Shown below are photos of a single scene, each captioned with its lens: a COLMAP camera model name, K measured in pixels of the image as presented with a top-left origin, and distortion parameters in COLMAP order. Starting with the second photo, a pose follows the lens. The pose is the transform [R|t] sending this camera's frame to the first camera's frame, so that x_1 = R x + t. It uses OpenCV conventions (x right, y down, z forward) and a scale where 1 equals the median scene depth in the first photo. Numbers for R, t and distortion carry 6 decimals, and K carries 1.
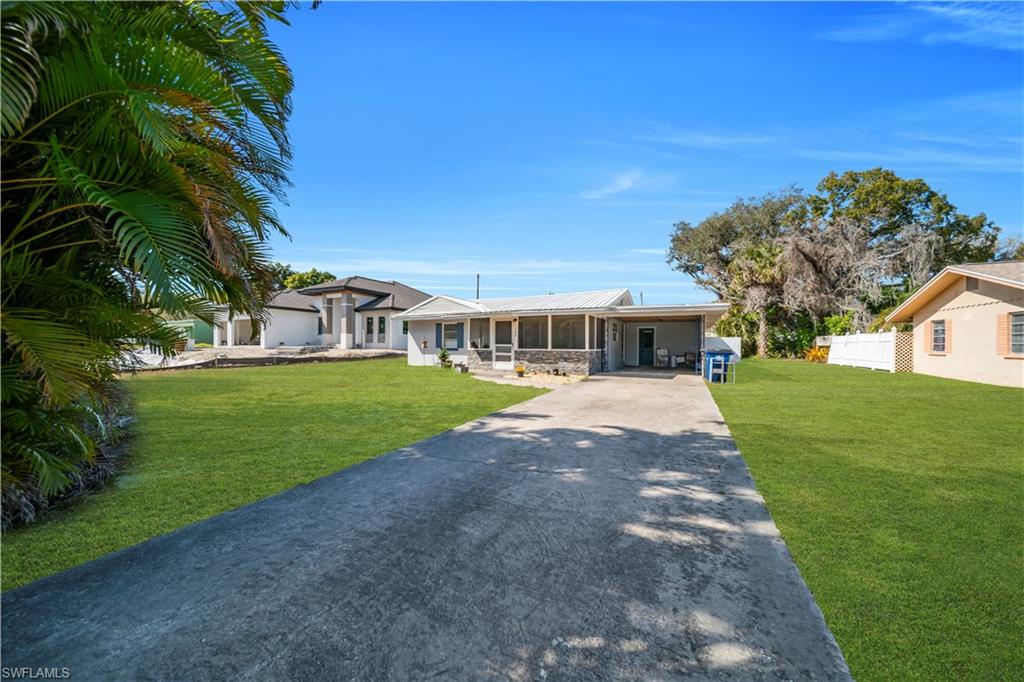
lens RADIAL K [[368.4, 0, 510.3], [0, 368.4, 347.3], [0, 0, 1]] dist [0.009786, -0.000035]
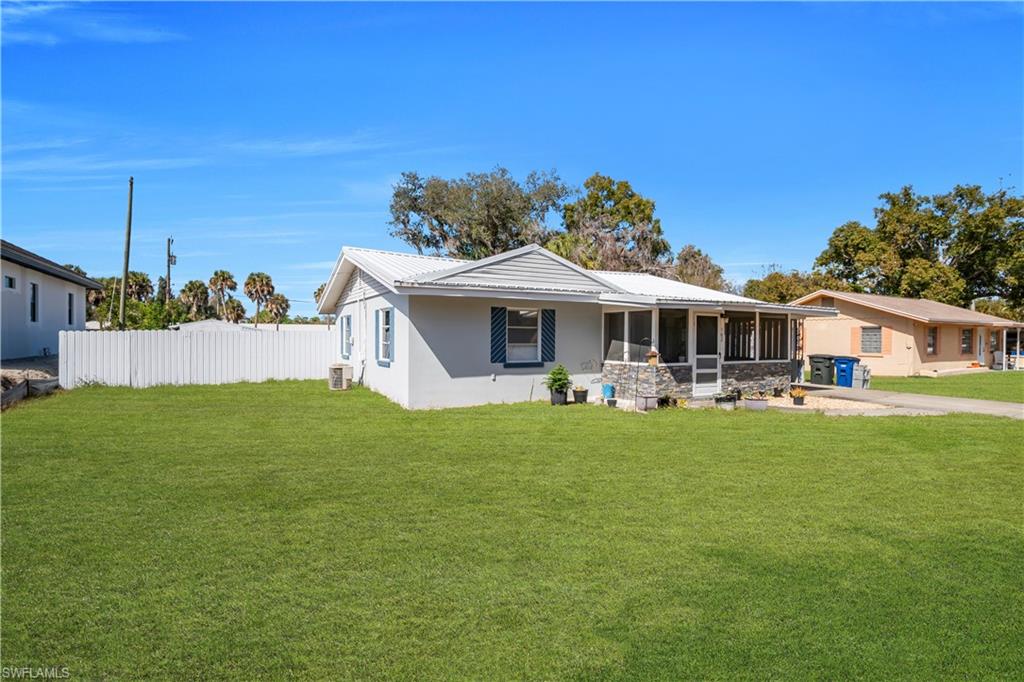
lens RADIAL K [[520.1, 0, 515.8], [0, 520.1, 343.1], [0, 0, 1]] dist [-0.032550, 0.010670]
pose [[0.539155, -0.009316, 0.842155, -0.899771], [-0.000091, 0.999938, 0.011120, -0.036577], [-0.842206, -0.006072, 0.539121, 0.815397]]
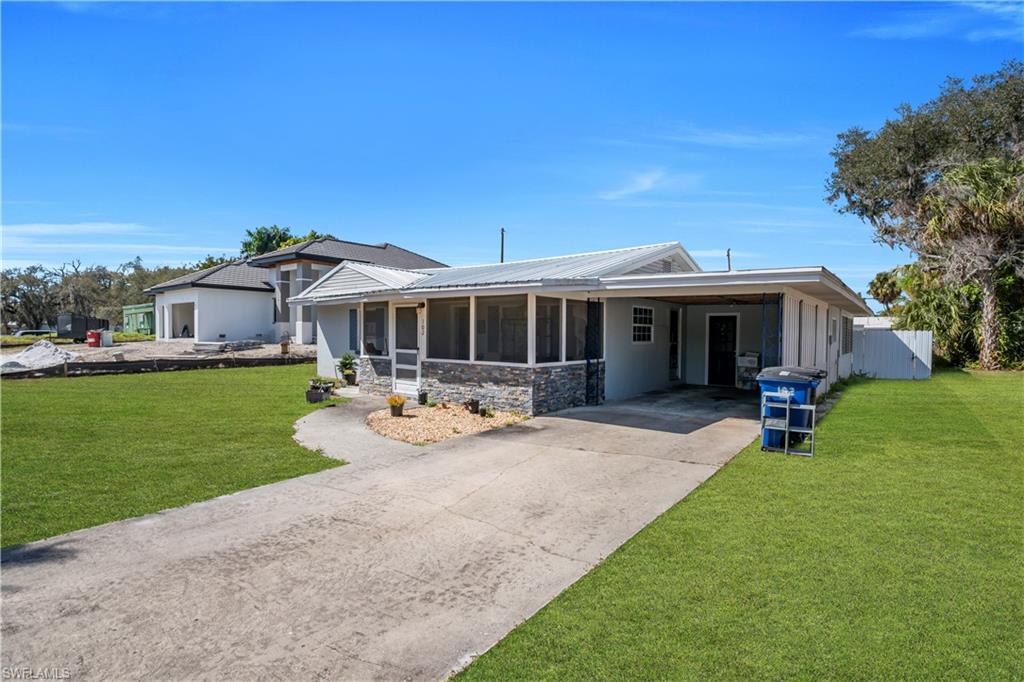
lens RADIAL K [[520.1, 0, 515.8], [0, 520.1, 343.1], [0, 0, 1]] dist [-0.032550, 0.010670]
pose [[0.980611, 0.007918, -0.195804, 0.296338], [-0.004991, 0.999868, 0.015435, -0.030502], [0.195900, -0.014159, 0.980522, 0.271852]]
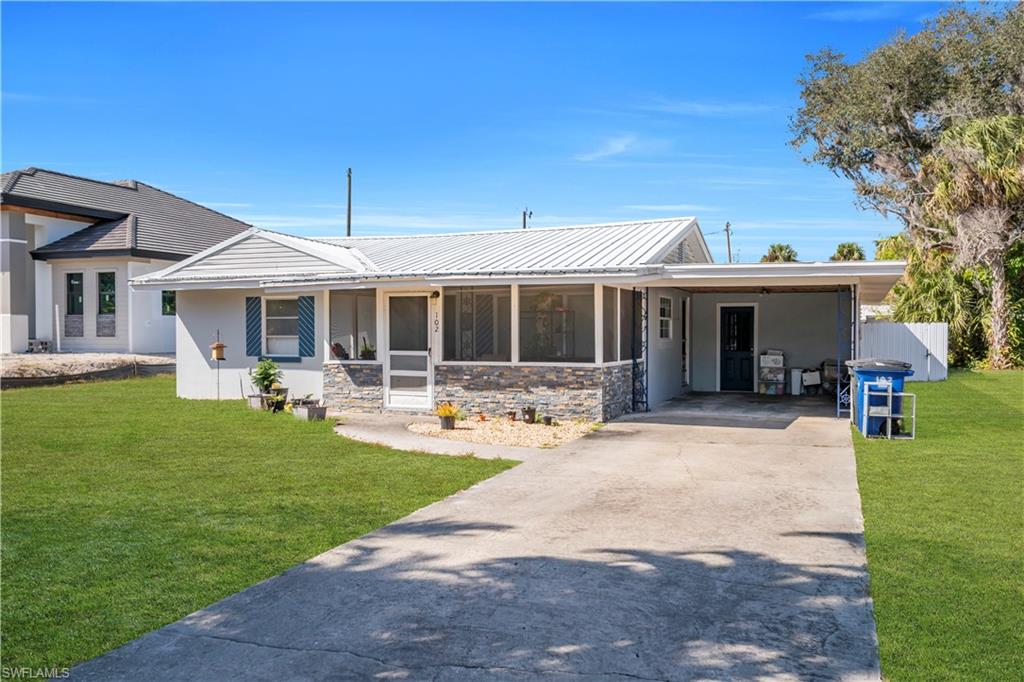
lens RADIAL K [[887.7, 0, 516.3], [0, 887.7, 347.4], [0, 0, 1]] dist [0.059094, 0.013240]
pose [[0.995486, -0.006443, 0.094694, 0.008345], [0.005232, 0.999901, 0.013028, -0.025112], [-0.094768, -0.012474, 0.995421, -0.045625]]
